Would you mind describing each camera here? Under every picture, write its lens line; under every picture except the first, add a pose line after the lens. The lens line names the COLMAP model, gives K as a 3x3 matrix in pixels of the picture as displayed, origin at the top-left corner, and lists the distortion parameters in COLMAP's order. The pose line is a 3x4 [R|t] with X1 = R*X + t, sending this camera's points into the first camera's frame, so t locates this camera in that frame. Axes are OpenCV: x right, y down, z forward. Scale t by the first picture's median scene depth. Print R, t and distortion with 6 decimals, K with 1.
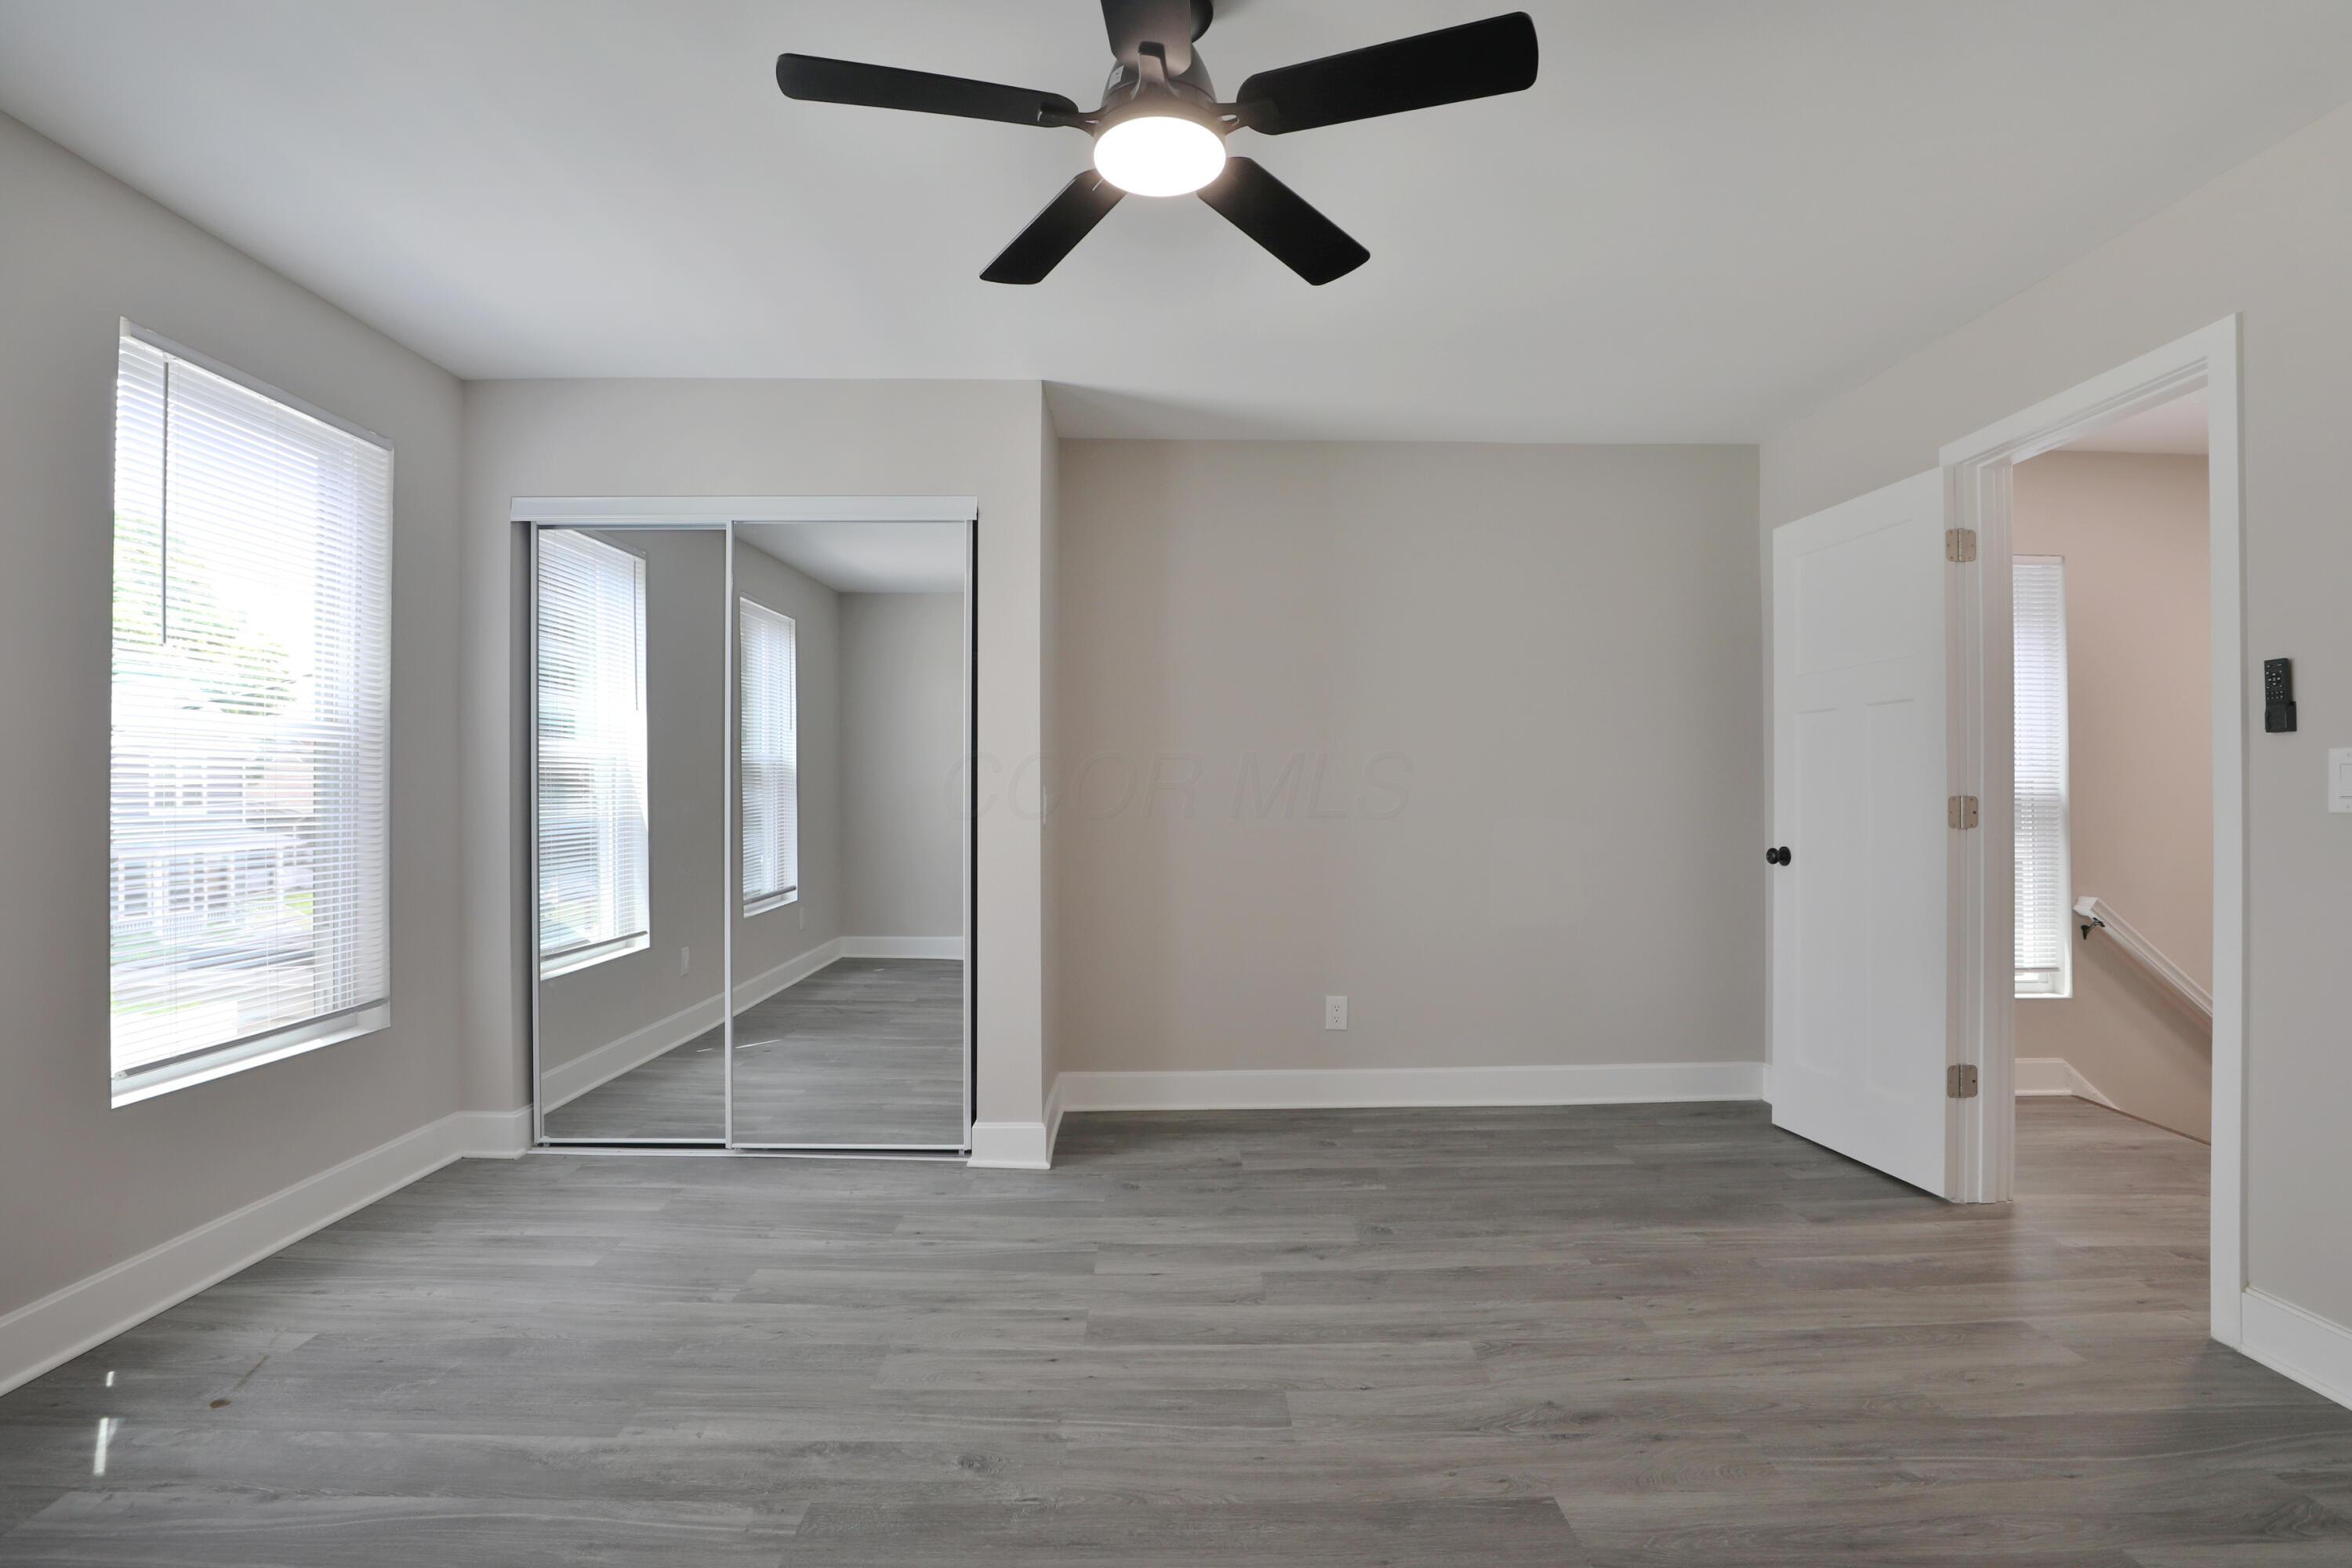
lens RADIAL K [[1144.9, 0, 1221.6], [0, 1144.9, 794.6], [0, 0, 1]] dist [-0.035288, 0.010161]
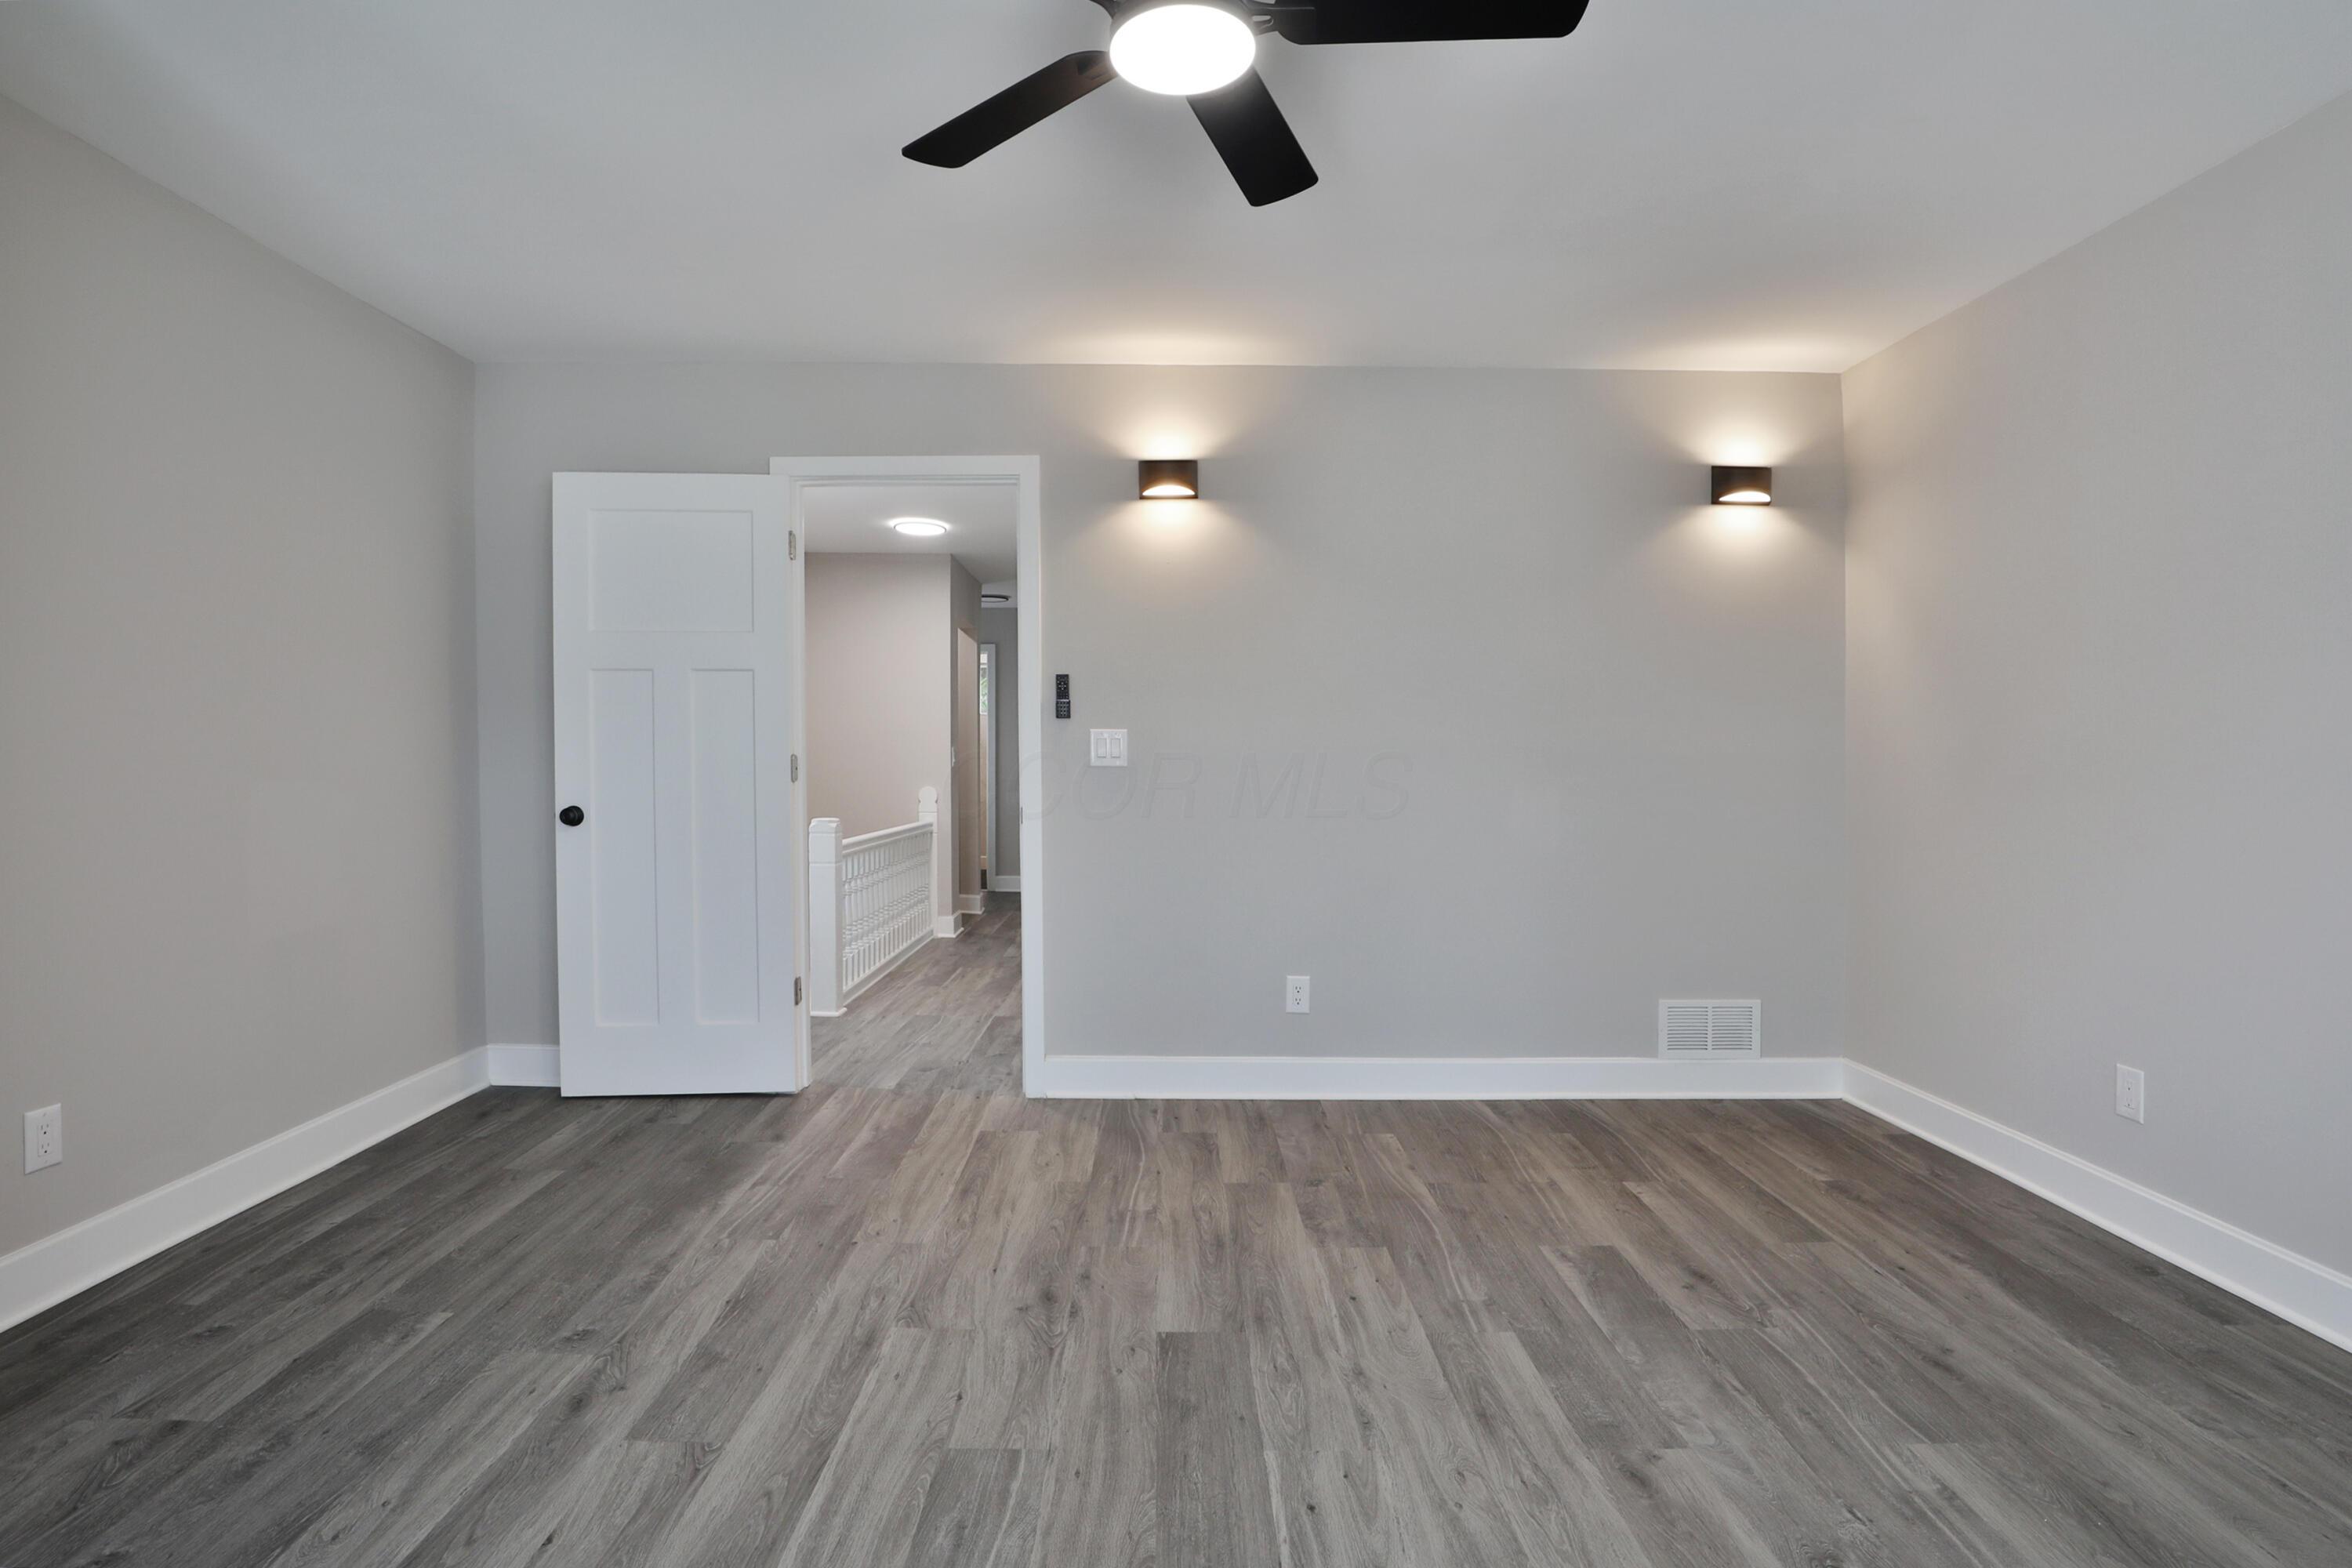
lens RADIAL K [[1144.9, 0, 1170.8], [0, 1144.9, 762.9], [0, 0, 1]] dist [-0.035288, 0.010161]
pose [[0.042522, -0.003302, 0.999090, -0.564560], [-0.006313, 0.999974, 0.003574, 0.002529], [-0.999076, -0.006459, 0.042500, 0.570633]]
